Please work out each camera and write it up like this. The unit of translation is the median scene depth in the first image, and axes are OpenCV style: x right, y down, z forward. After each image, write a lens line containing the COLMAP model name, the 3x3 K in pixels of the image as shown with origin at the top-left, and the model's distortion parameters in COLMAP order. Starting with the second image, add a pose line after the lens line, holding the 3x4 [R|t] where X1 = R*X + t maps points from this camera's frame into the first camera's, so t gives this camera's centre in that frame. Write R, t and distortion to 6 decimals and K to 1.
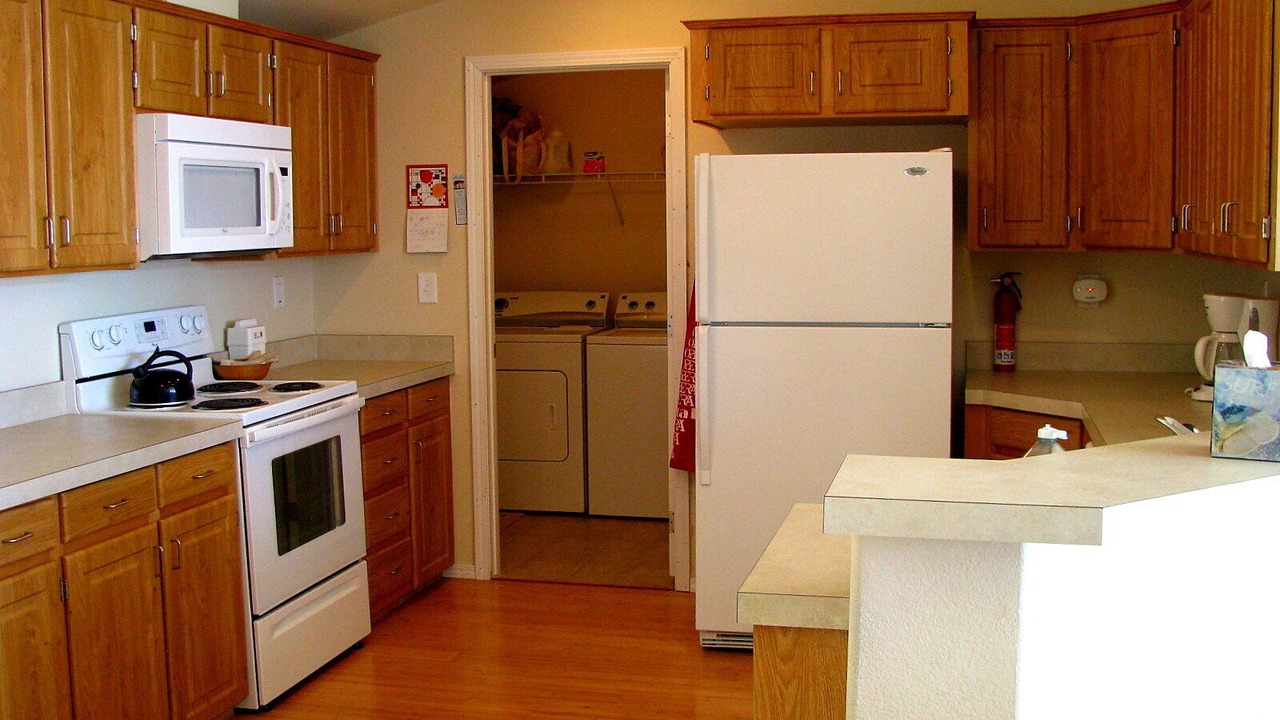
lens RADIAL K [[1399.8, 0, 640.0], [0, 1399.8, 360.0], [0, 0, 1]] dist [-0.223748, 0.305560]
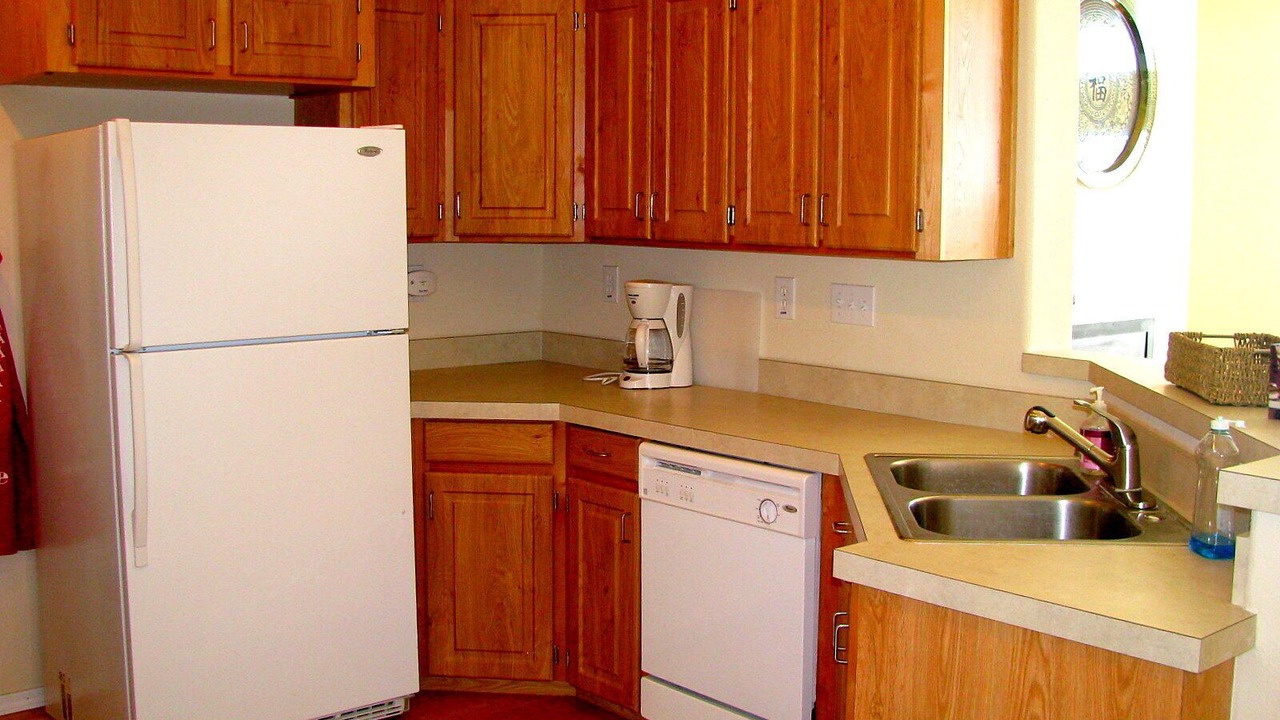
lens RADIAL K [[1415.4, 0, 662.7], [0, 1415.4, 359.6], [0, 0, 1]] dist [-0.226121, 0.255980]
pose [[0.569262, -0.079701, 0.818284, -0.384929], [0.069179, 0.996404, 0.048924, -0.037195], [-0.819240, 0.028757, 0.572729, 0.352988]]
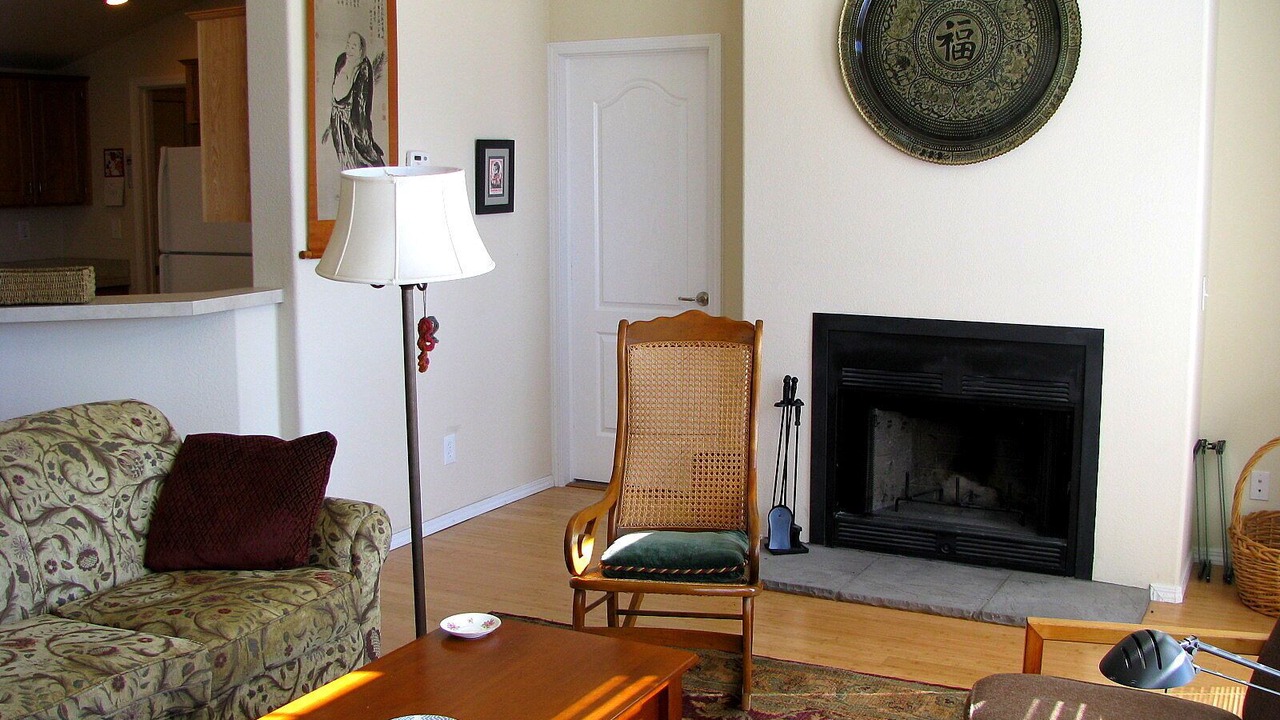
lens RADIAL K [[1399.8, 0, 640.0], [0, 1399.8, 360.0], [0, 0, 1]] dist [-0.223748, 0.305560]
pose [[0.969190, 0.038694, -0.243256, 0.950891], [-0.029140, 0.998661, 0.042753, 0.014088], [0.244585, -0.034347, 0.969019, -0.388966]]
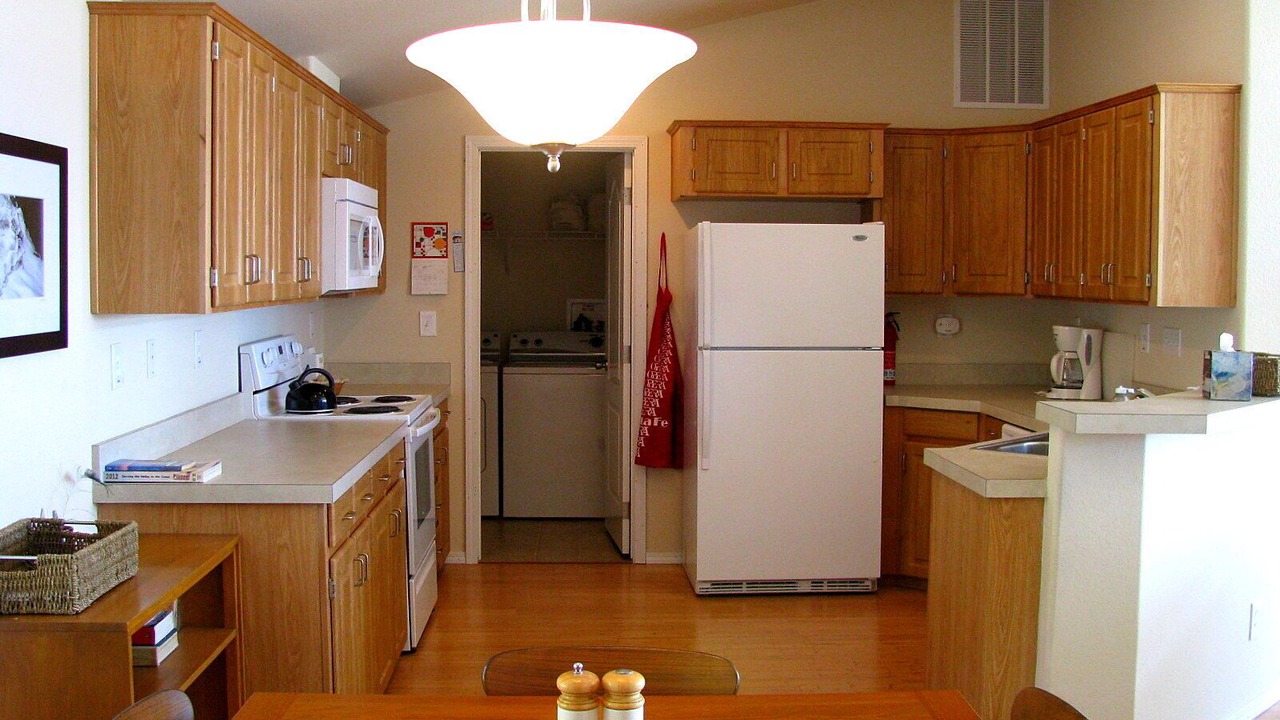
lens RADIAL K [[1399.8, 0, 640.0], [0, 1399.8, 360.0], [0, 0, 1]] dist [-0.223748, 0.305560]
pose [[0.959011, -0.003179, 0.283352, -0.390561], [0.014193, 0.999221, -0.036826, 0.033270], [-0.283014, 0.039338, 0.958309, -0.262359]]
